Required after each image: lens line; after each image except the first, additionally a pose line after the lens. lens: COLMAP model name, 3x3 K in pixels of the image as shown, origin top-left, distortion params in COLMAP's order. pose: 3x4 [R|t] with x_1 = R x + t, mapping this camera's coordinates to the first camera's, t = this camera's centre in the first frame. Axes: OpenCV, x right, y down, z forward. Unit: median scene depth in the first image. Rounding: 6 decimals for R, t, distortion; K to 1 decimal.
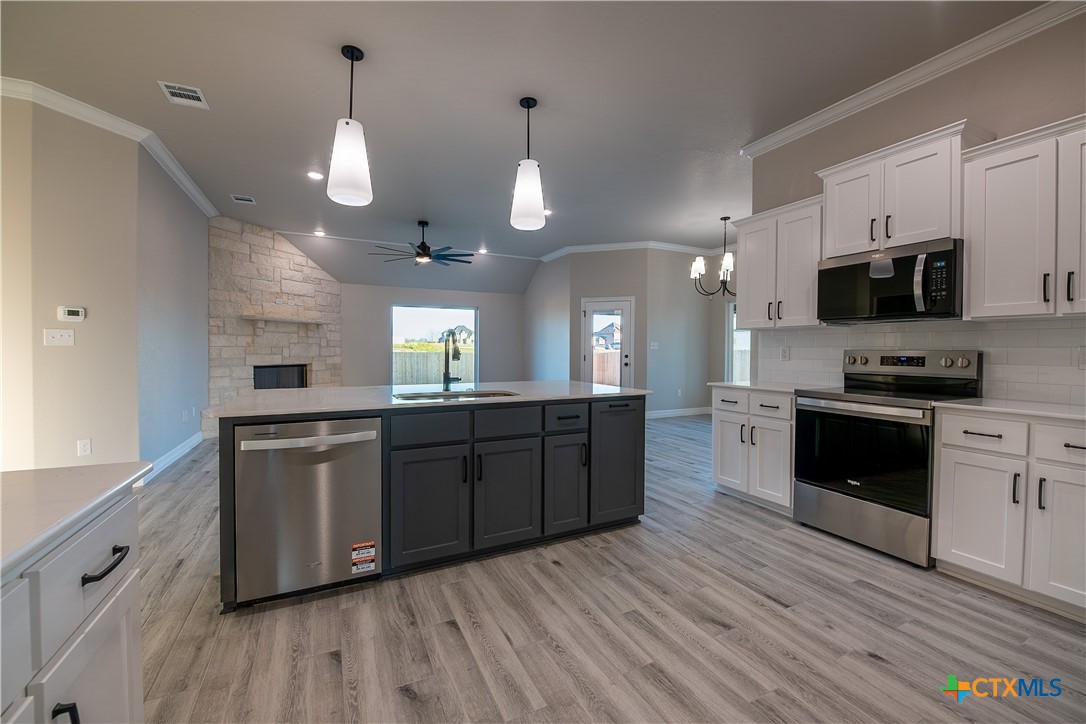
lens RADIAL K [[457.7, 0, 542.8], [0, 457.7, 352.8], [0, 0, 1]] dist [-0.011050, -0.000707]
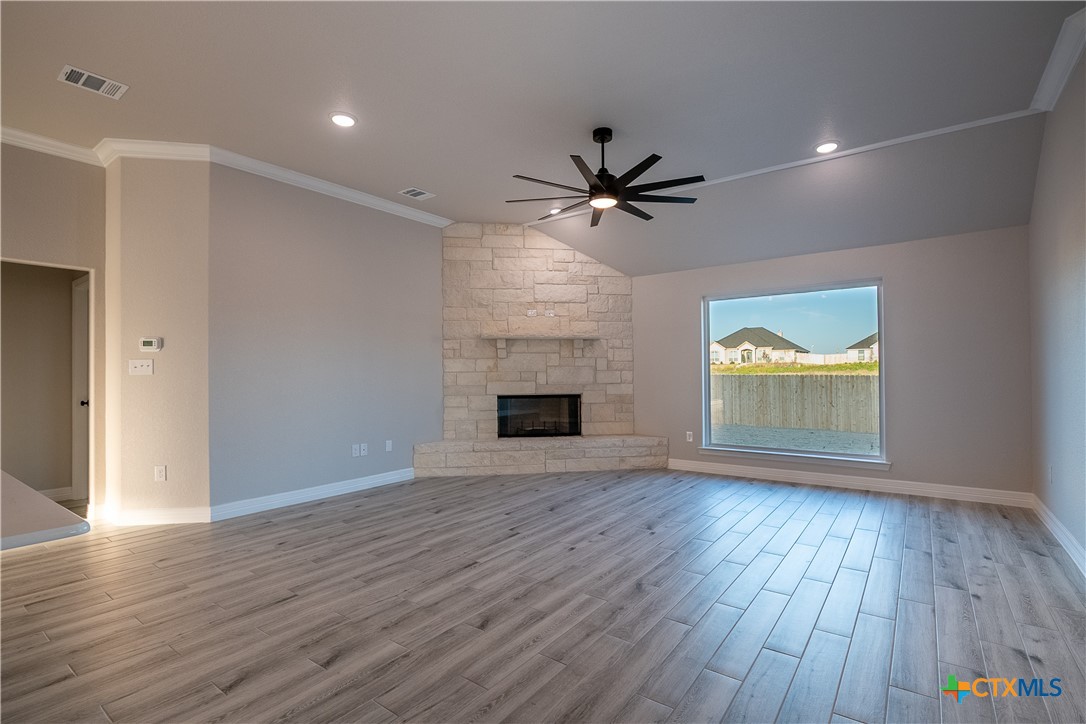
lens RADIAL K [[505.2, 0, 539.2], [0, 505.2, 367.3], [0, 0, 1]] dist [-0.003369, -0.000242]
pose [[0.449013, -0.017977, -0.893344, 0.222153], [0.003362, 0.999825, -0.018430, -0.004859], [0.893519, 0.005272, 0.448995, 0.695138]]
